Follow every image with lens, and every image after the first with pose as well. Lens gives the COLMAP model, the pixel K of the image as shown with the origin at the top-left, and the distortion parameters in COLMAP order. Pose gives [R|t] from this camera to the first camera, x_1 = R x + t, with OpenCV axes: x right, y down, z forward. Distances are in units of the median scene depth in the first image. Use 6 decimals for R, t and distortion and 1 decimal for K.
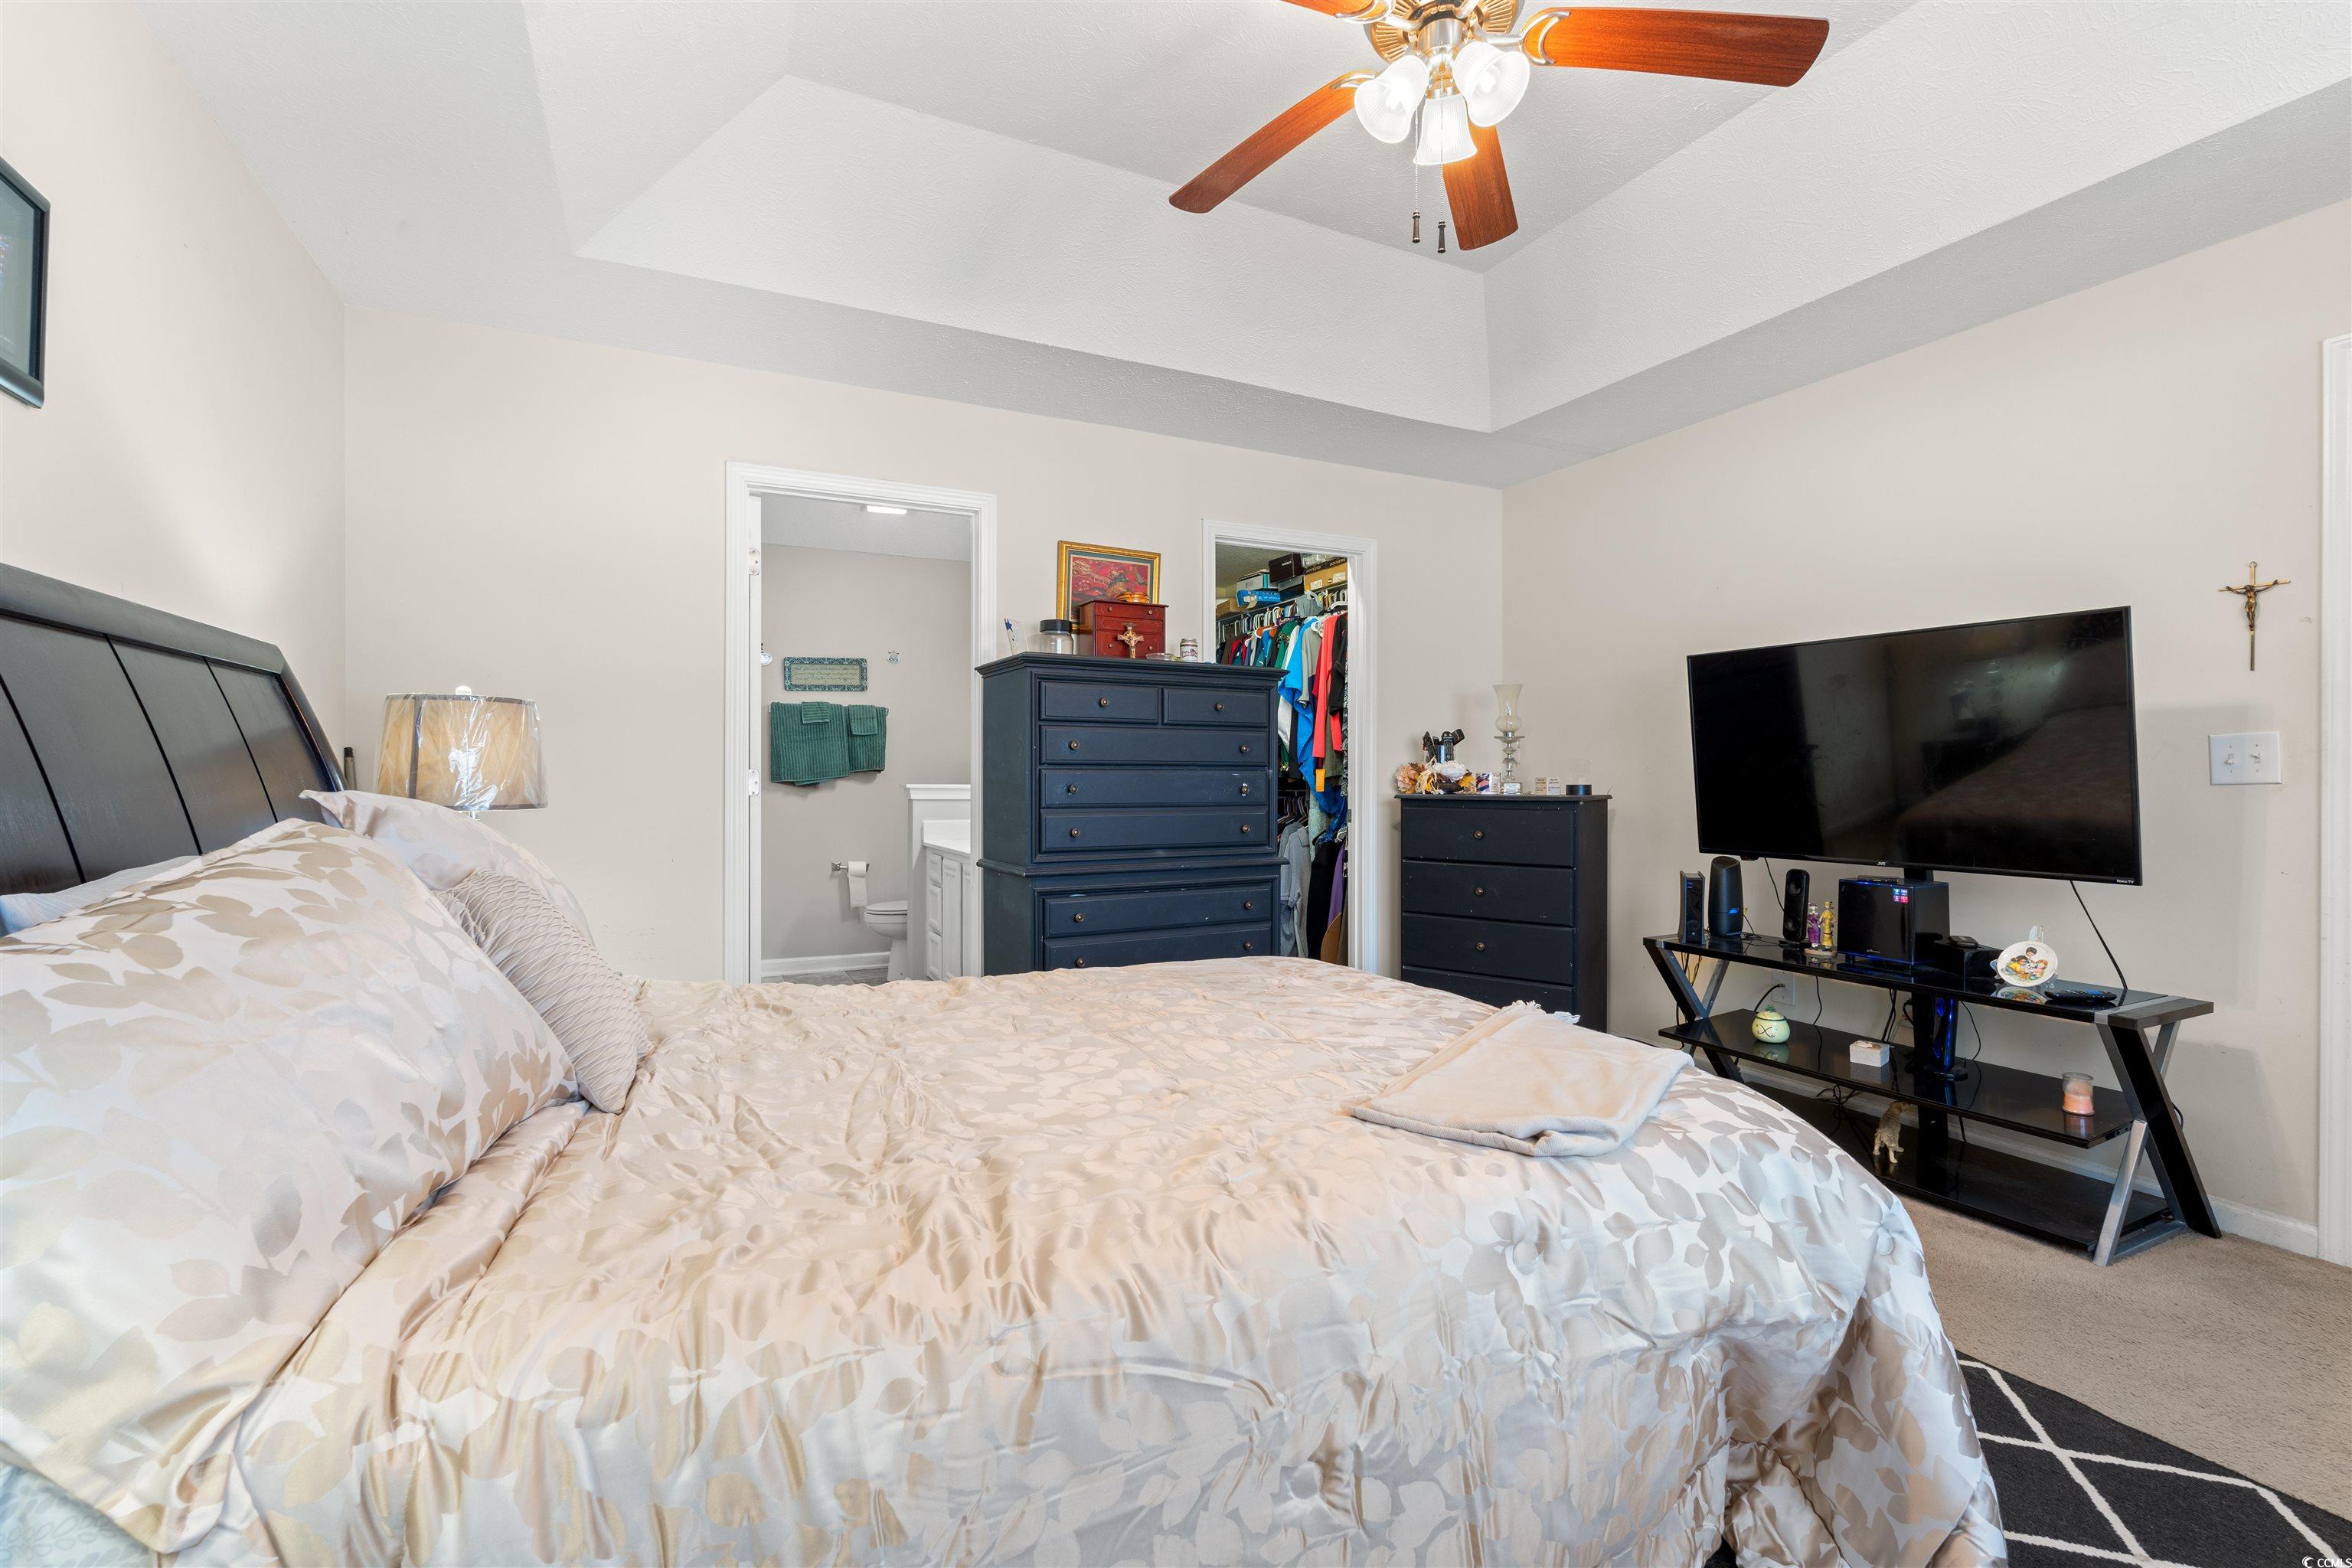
lens RADIAL K [[1069.4, 0, 1178.4], [0, 1069.4, 779.1], [0, 0, 1]] dist [-0.004535, -0.000332]
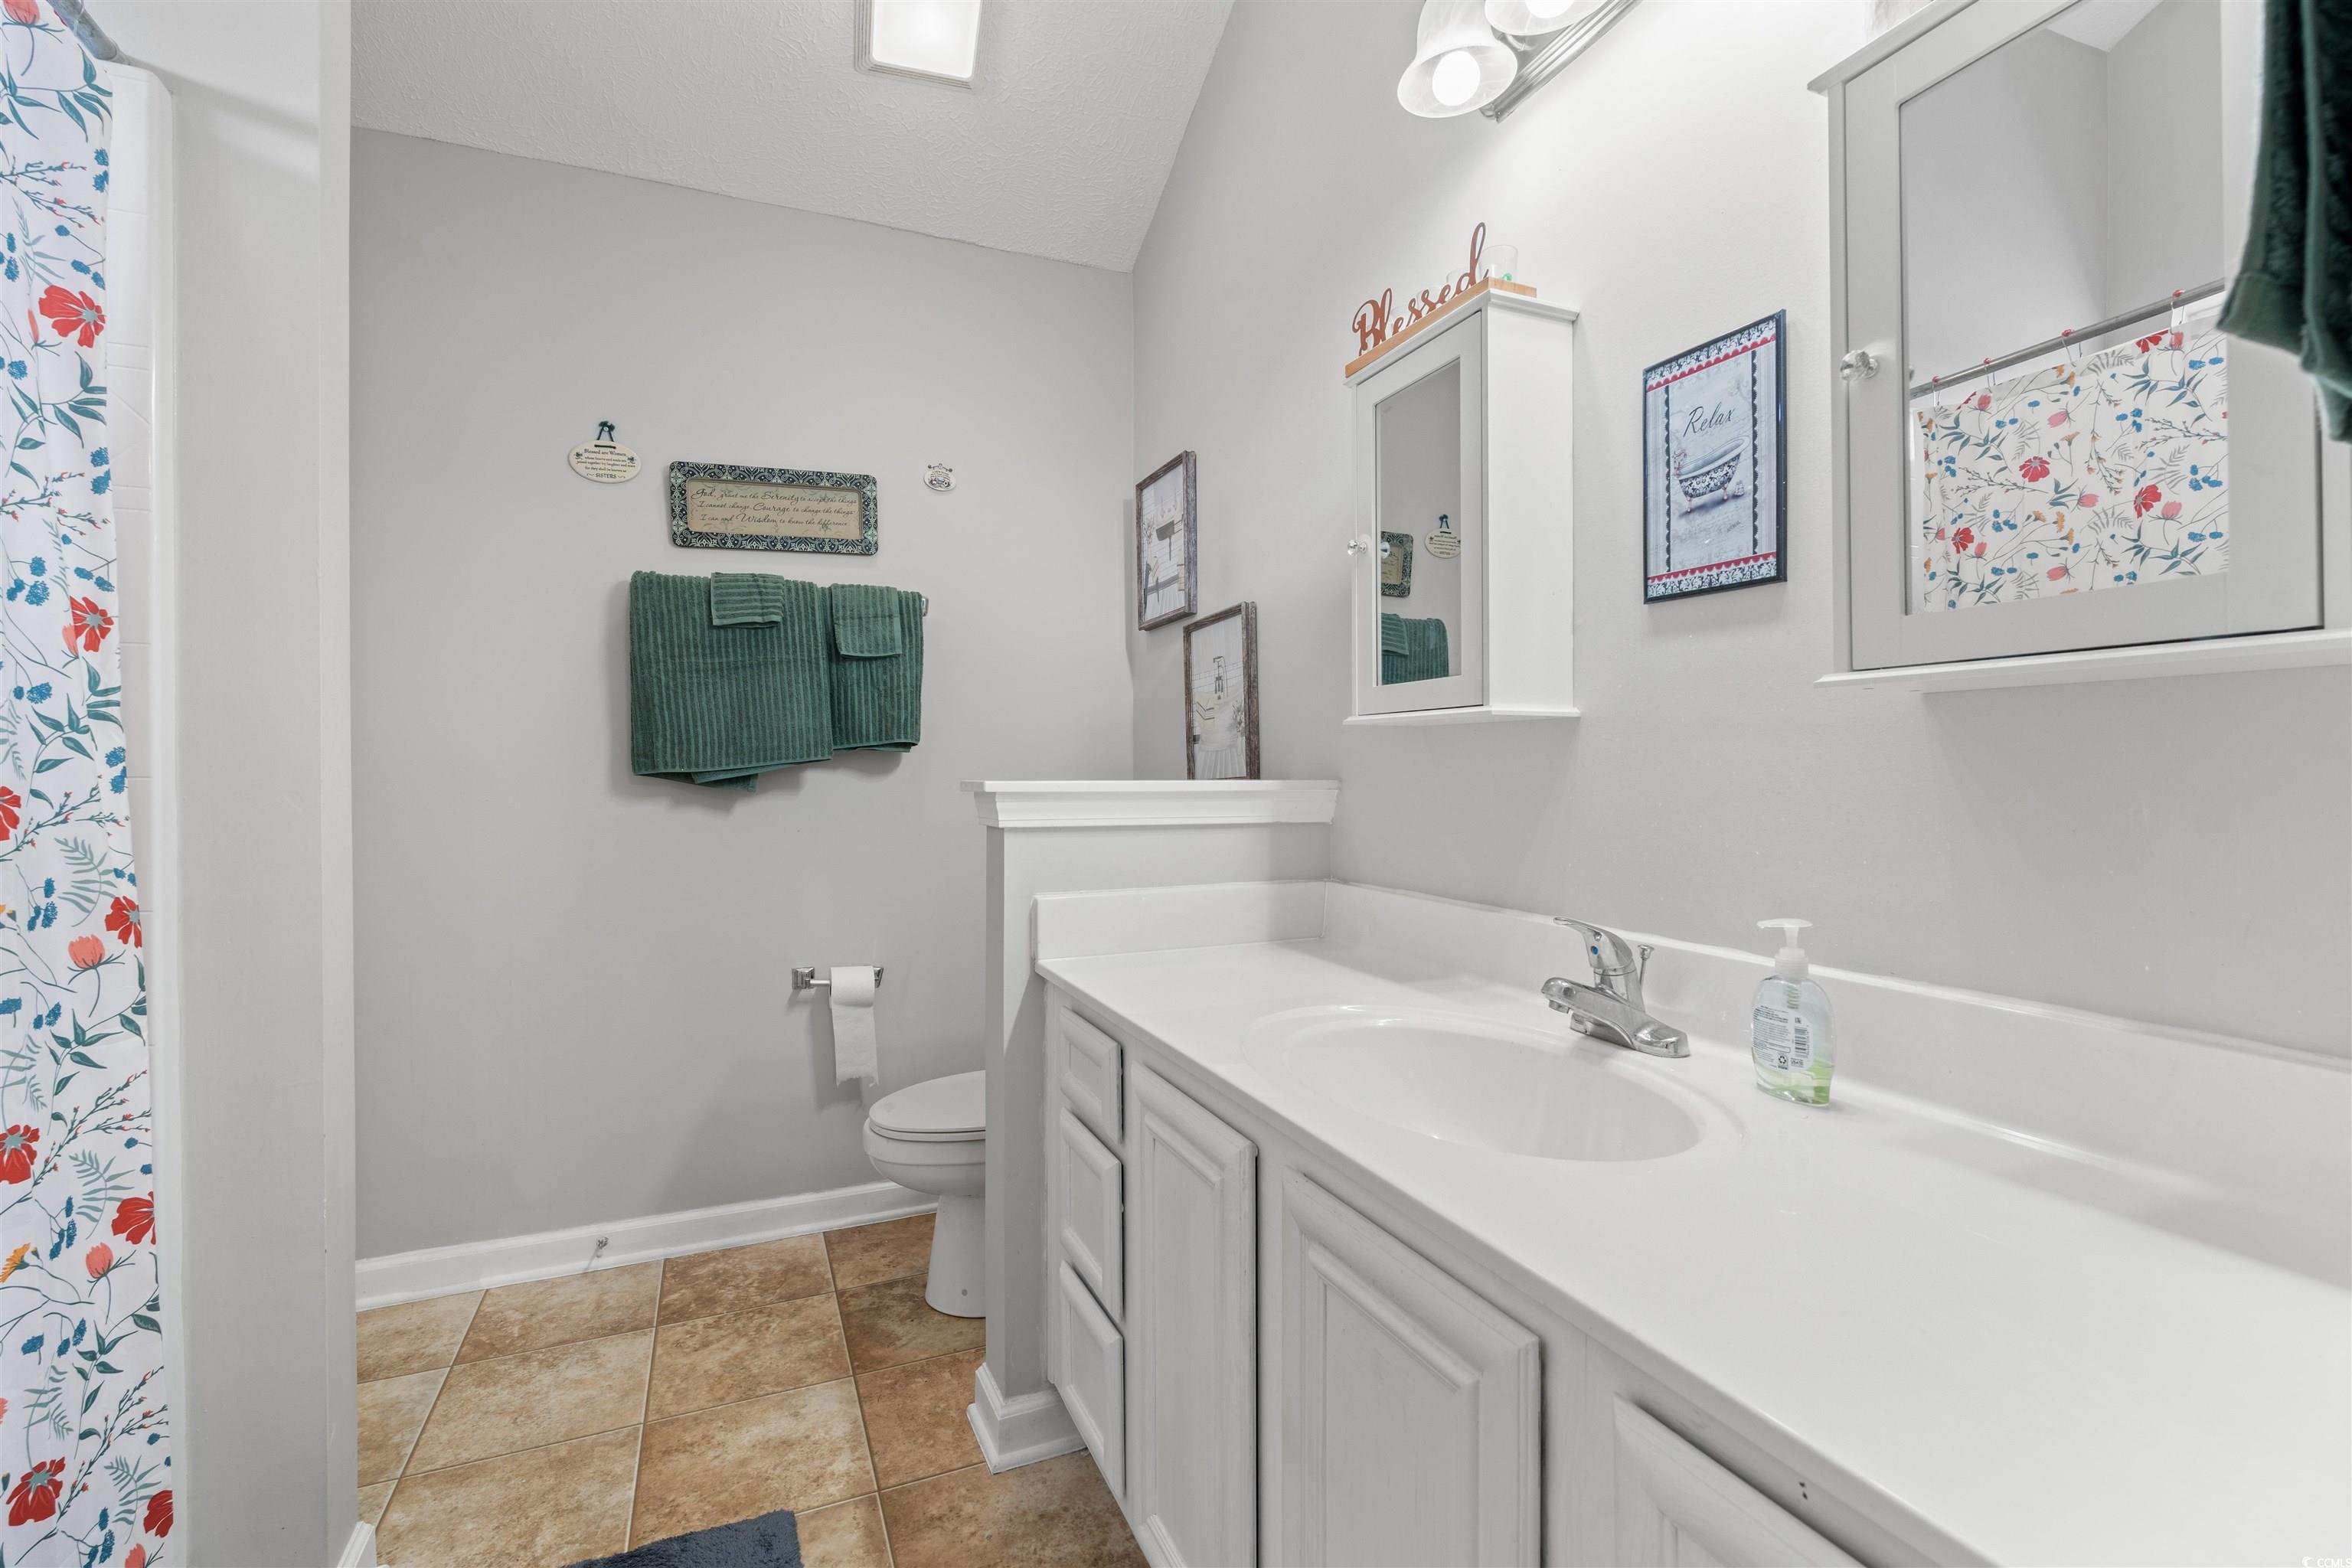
lens RADIAL K [[1069.4, 0, 1174.5], [0, 1069.4, 776.8], [0, 0, 1]] dist [-0.004535, -0.000332]
pose [[0.998983, -0.000407, -0.045078, -0.159134], [0.000444, 1.000000, 0.000813, 0.003509], [0.045078, -0.000832, 0.998983, 0.597552]]
